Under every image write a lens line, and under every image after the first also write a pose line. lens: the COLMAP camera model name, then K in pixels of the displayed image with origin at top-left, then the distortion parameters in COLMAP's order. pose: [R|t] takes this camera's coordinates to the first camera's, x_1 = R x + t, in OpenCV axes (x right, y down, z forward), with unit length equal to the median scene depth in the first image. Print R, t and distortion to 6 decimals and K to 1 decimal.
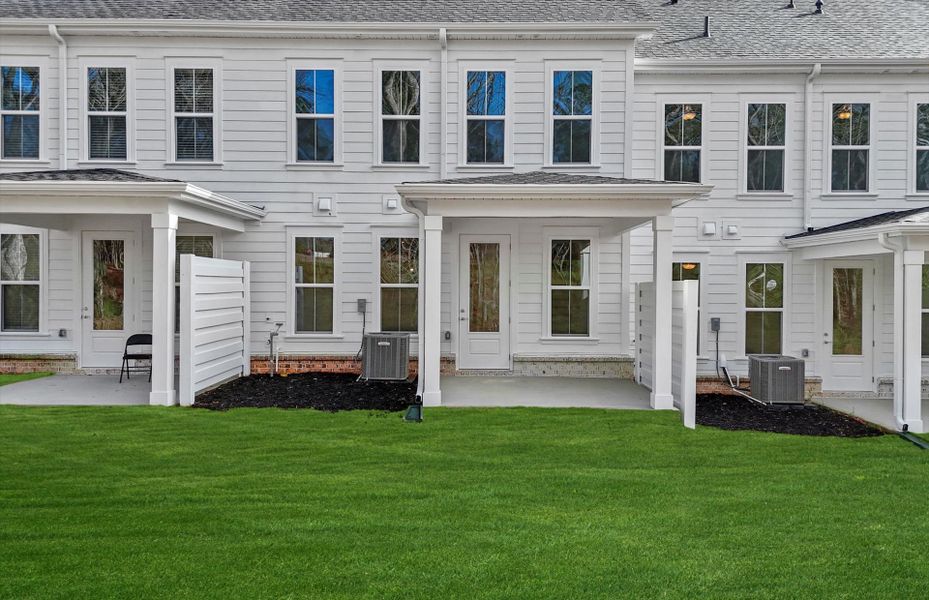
lens RADIAL K [[691.1, 0, 467.6], [0, 691.1, 295.7], [0, 0, 1]] dist [0.021681, -0.008970]
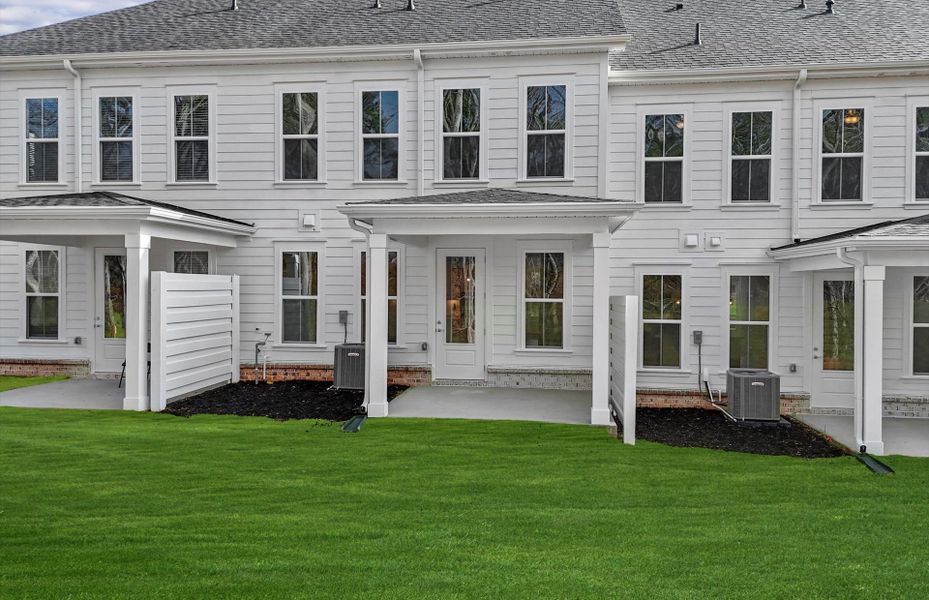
lens RADIAL K [[691.1, 0, 461.9], [0, 691.1, 300.1], [0, 0, 1]] dist [0.021681, -0.008970]
pose [[0.993233, 0.002548, -0.116114, 0.146484], [-0.002279, 0.999994, 0.002451, -0.014298], [0.116120, -0.002170, 0.993233, -0.017527]]
